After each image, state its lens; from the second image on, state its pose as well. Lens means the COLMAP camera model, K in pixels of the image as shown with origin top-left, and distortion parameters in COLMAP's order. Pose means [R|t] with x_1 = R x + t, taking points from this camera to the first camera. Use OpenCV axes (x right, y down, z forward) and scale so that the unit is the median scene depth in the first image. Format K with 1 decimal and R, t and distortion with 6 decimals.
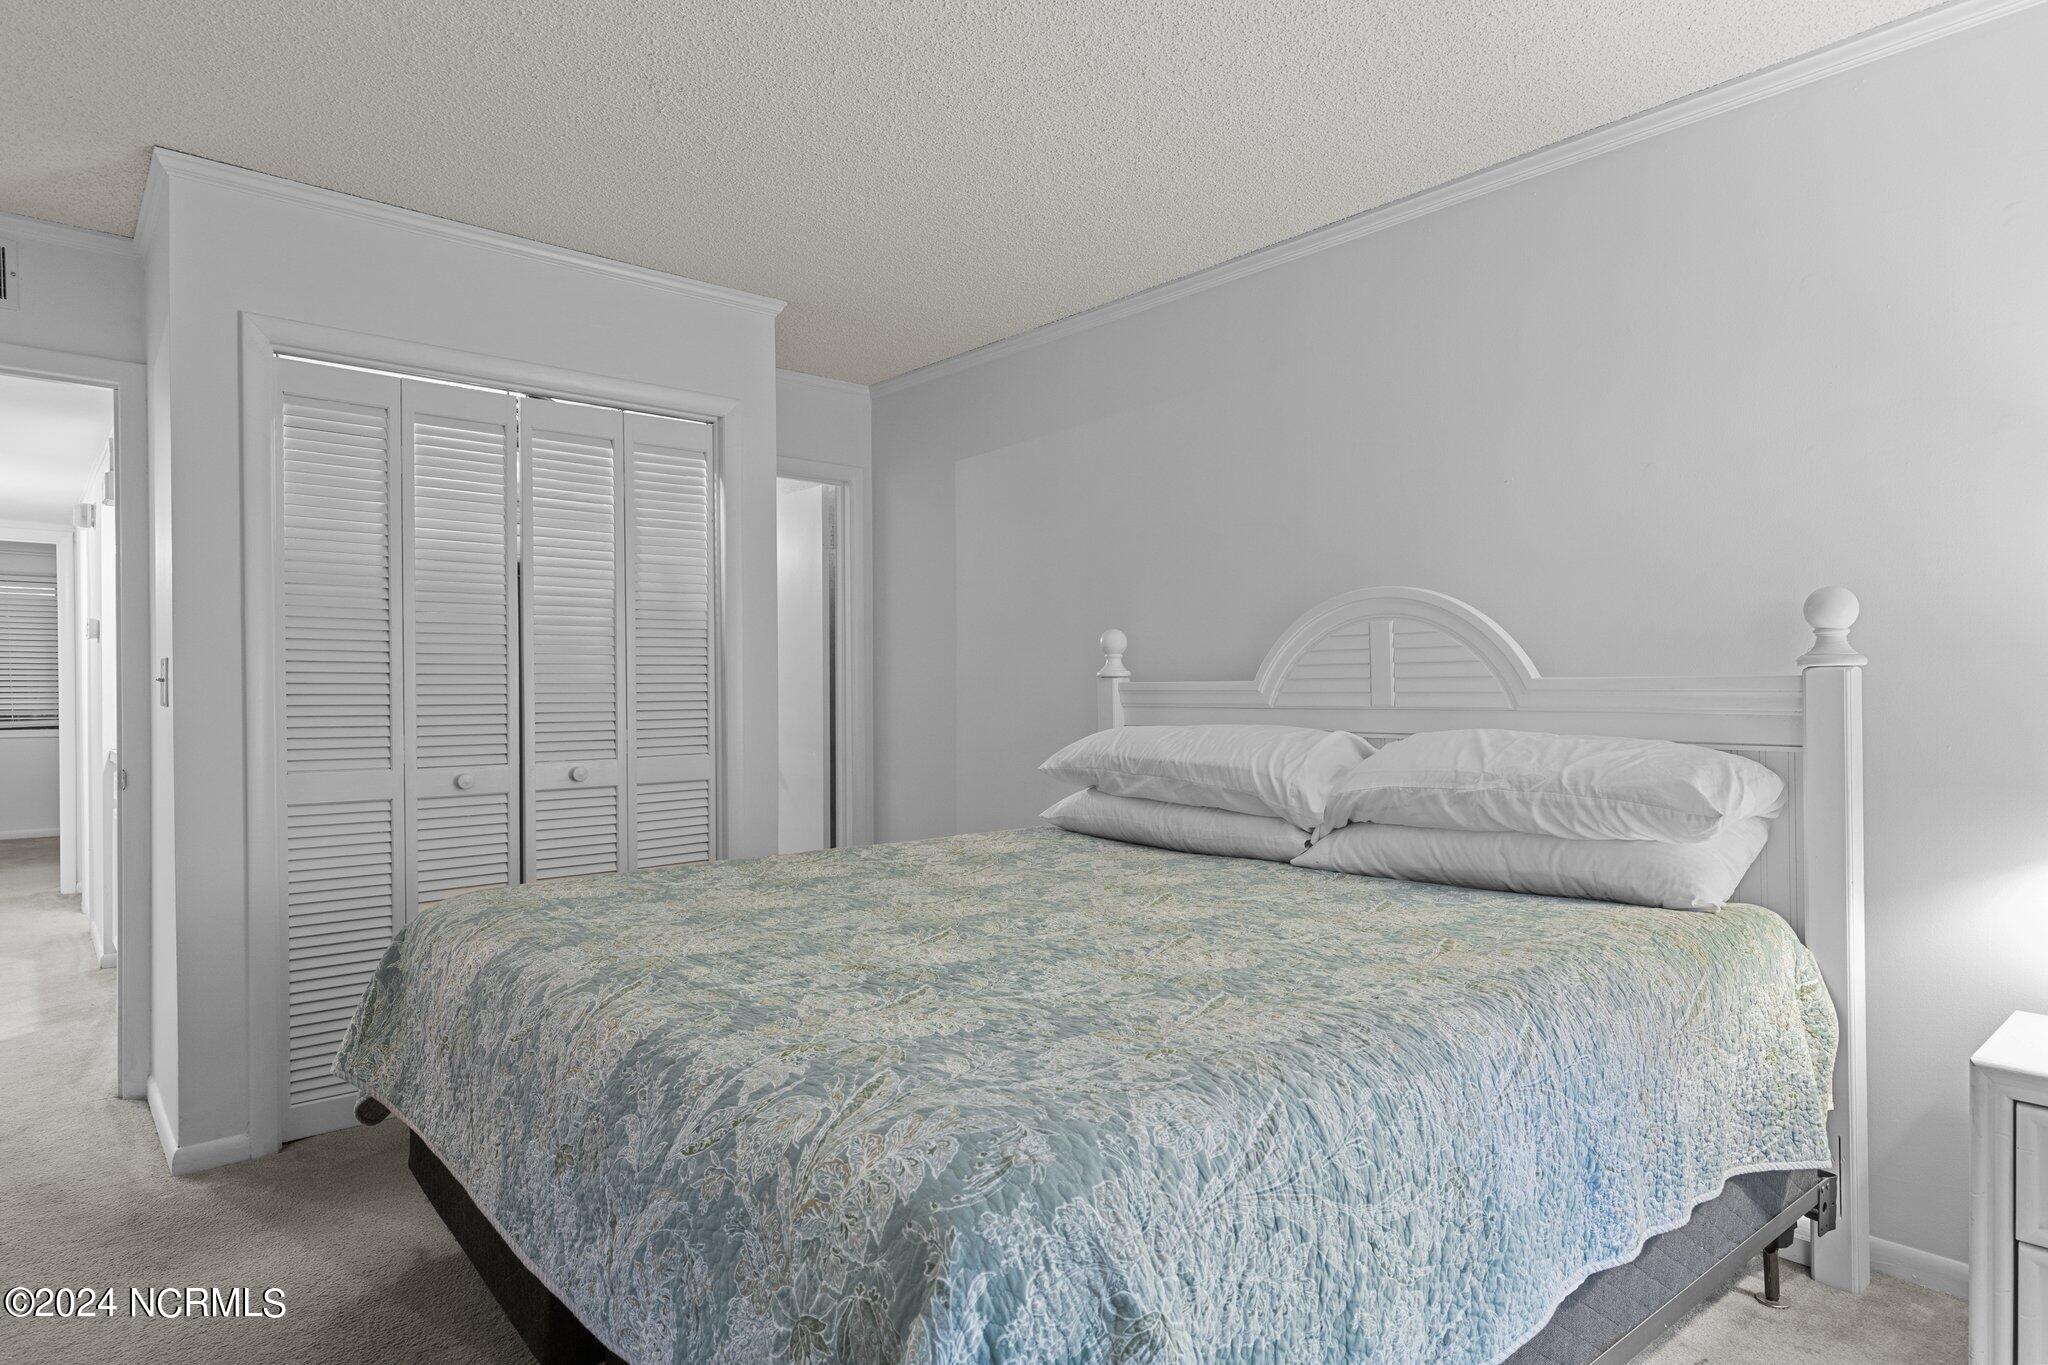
lens RADIAL K [[1149.1, 0, 1030.2], [0, 1149.1, 693.7], [0, 0, 1]] dist [-0.001484, -0.001310]
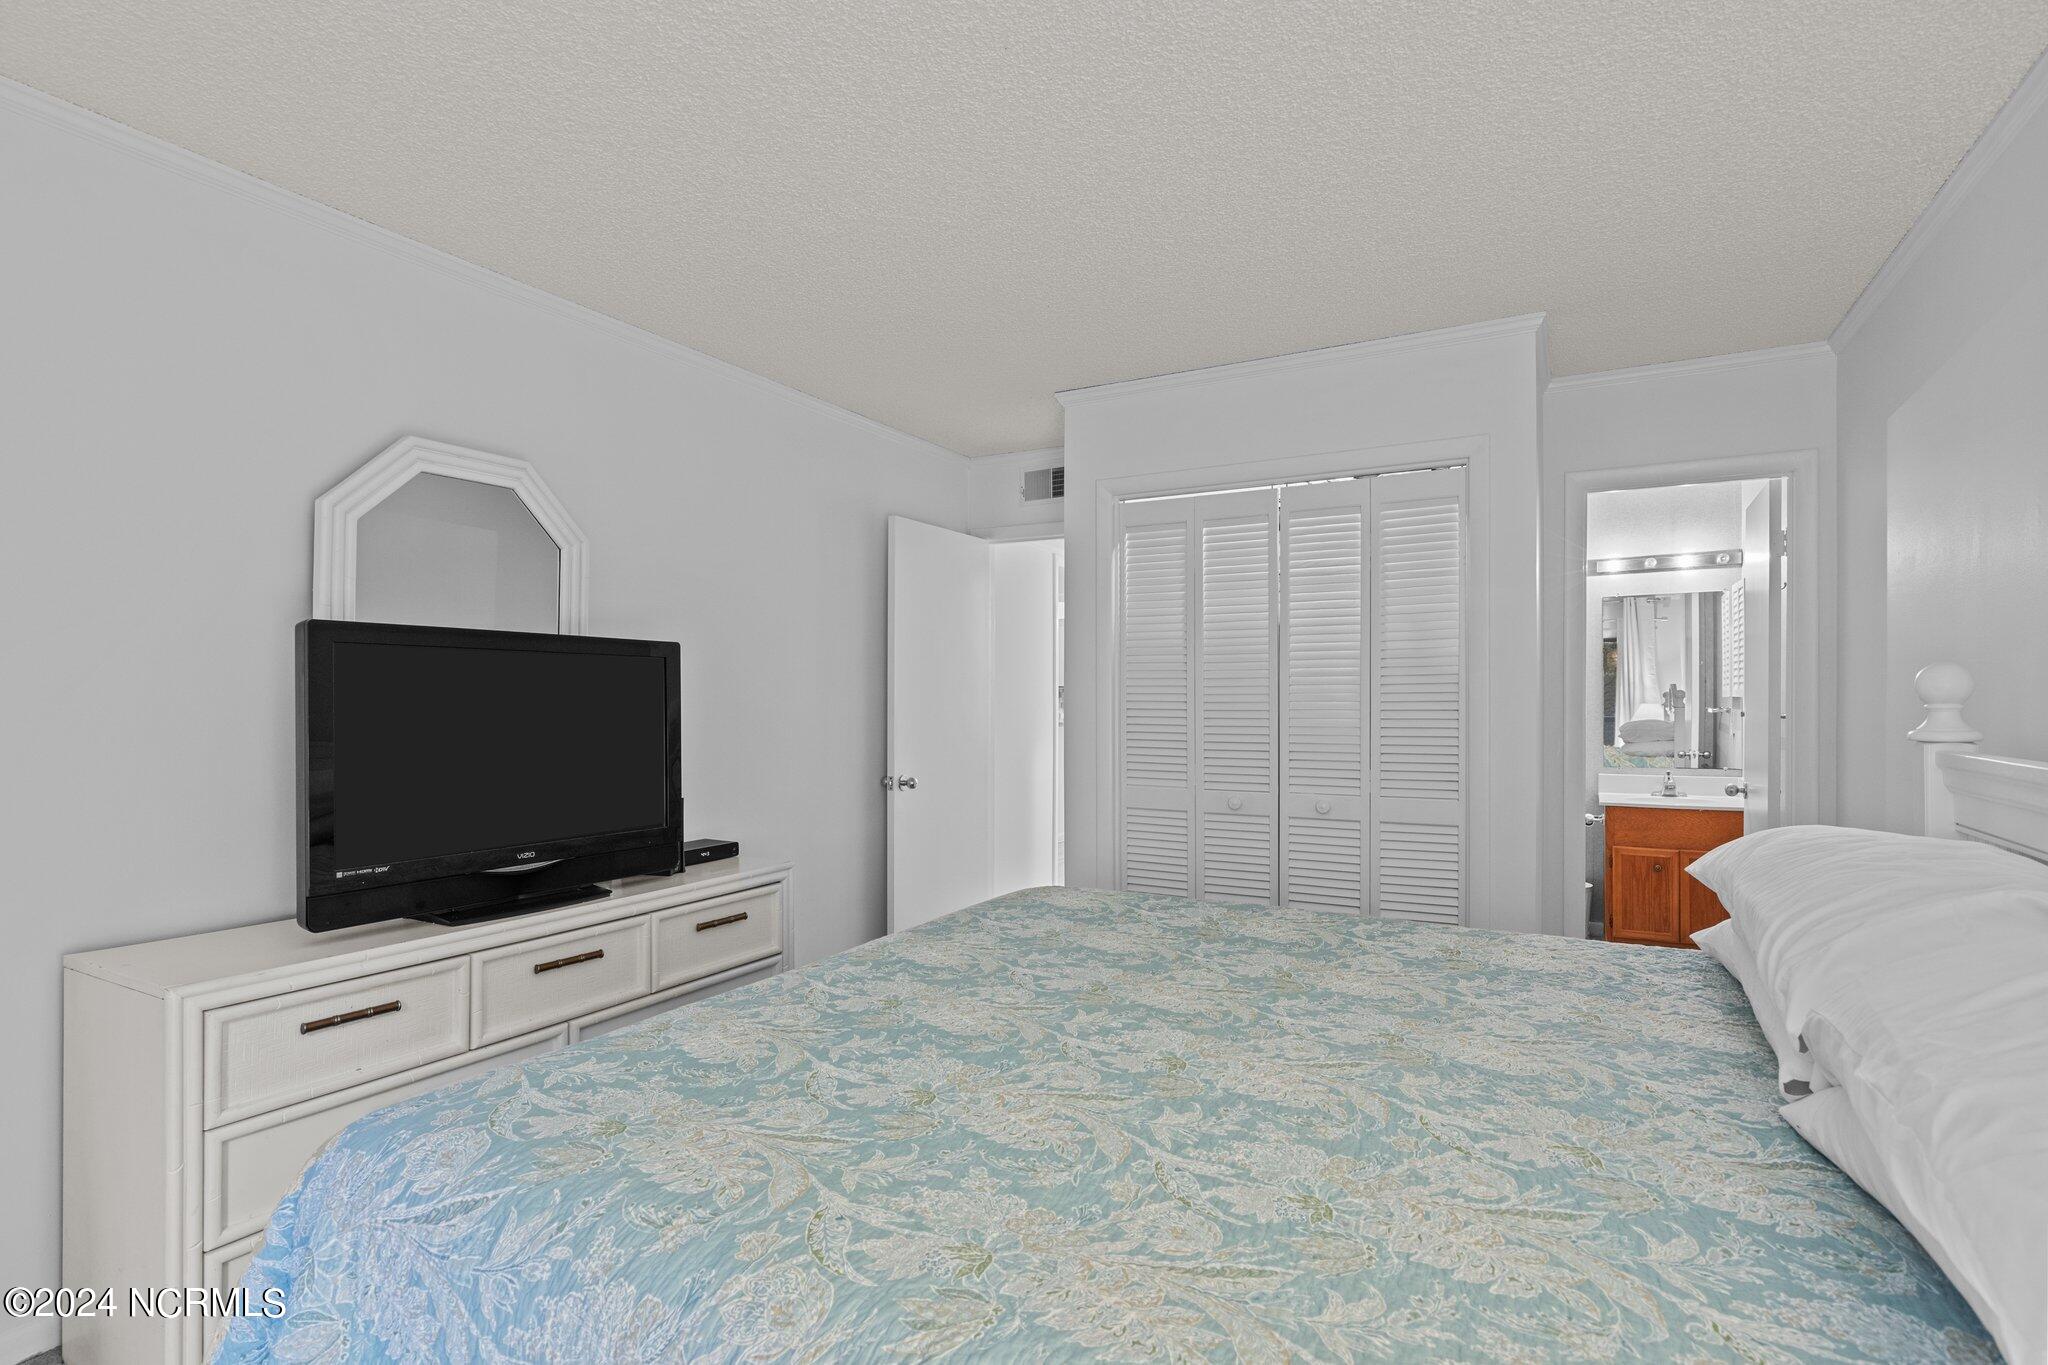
lens RADIAL K [[990.4, 0, 1024.0], [0, 990.4, 682.5], [0, 0, 1]] dist [0.001444, 0.000163]
pose [[0.339144, -0.010091, -0.940680, 0.434879], [-0.002761, 0.999927, -0.011722, -0.041157], [0.940731, 0.006573, 0.339091, 0.392181]]
